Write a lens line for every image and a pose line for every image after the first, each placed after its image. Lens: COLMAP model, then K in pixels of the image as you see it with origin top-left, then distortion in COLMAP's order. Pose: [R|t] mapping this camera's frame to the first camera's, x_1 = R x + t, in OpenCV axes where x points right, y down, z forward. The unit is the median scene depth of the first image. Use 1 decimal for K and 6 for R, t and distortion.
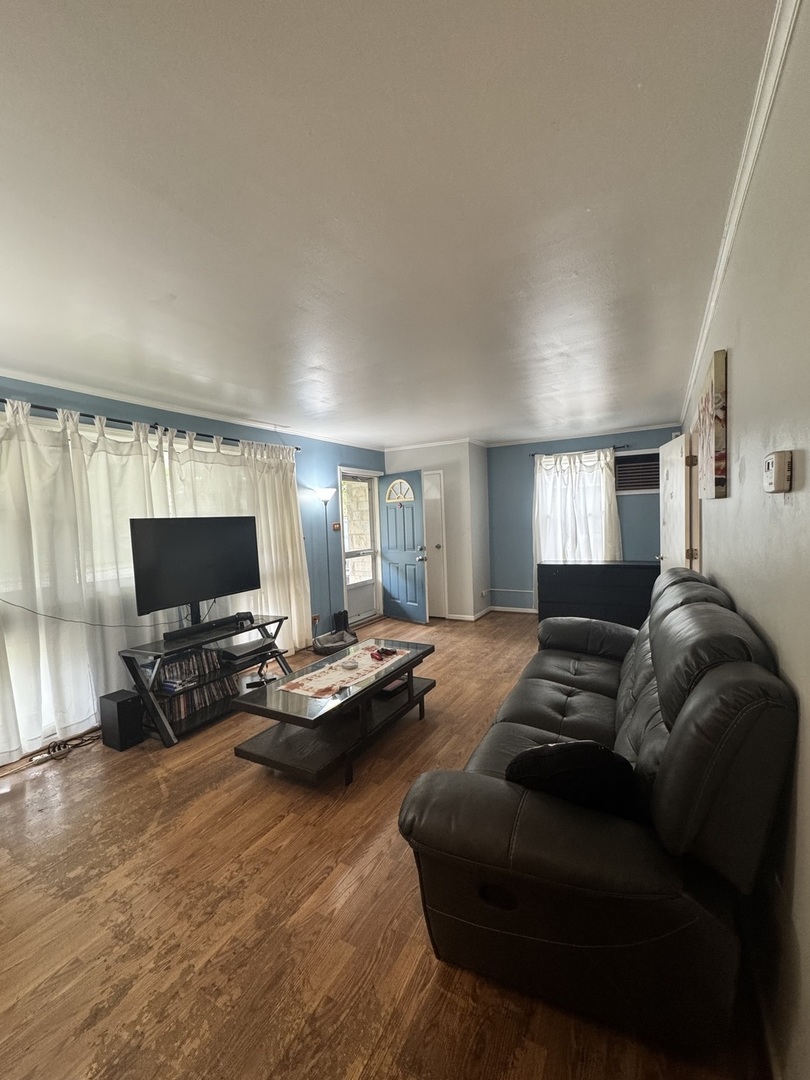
lens RADIAL K [[443.6, 0, 405.0], [0, 443.6, 540.0], [0, 0, 1]] dist [-0.000087, 0.000166]
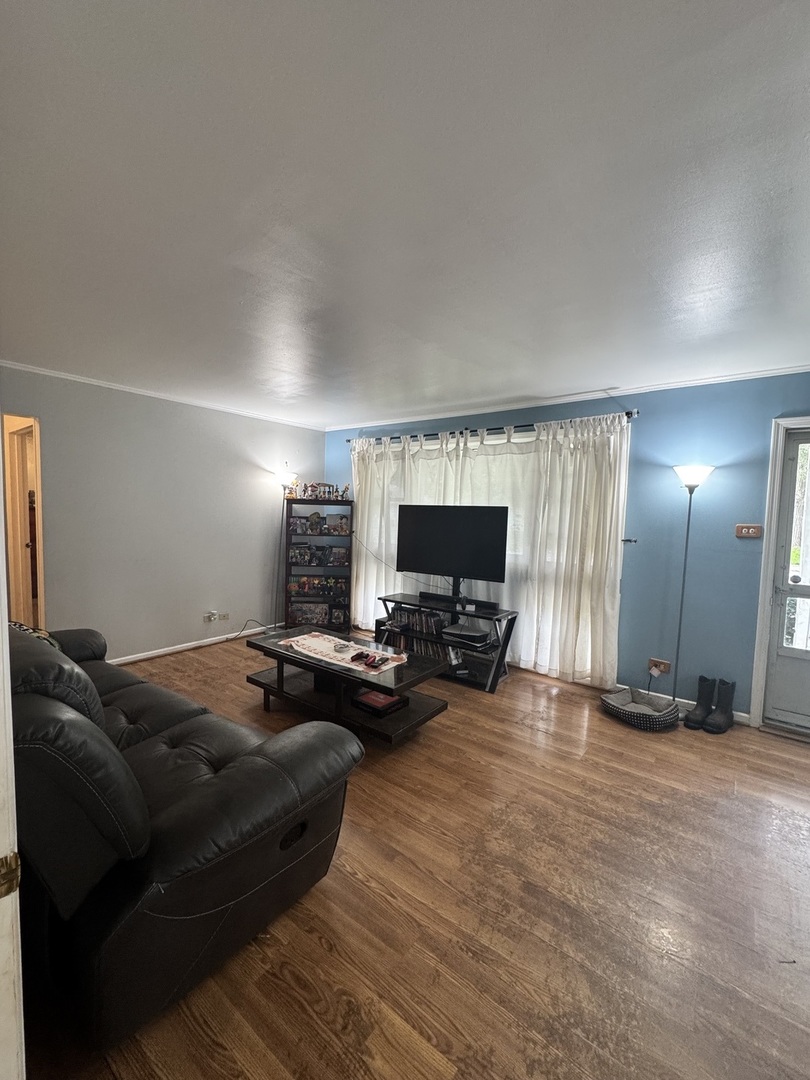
lens RADIAL K [[443.6, 0, 405.0], [0, 443.6, 540.0], [0, 0, 1]] dist [-0.000087, 0.000166]
pose [[-0.129025, 0.101126, -0.986472, 0.698975], [-0.070019, 0.991375, 0.110786, -0.079723], [0.989166, 0.083366, -0.120831, 1.005520]]
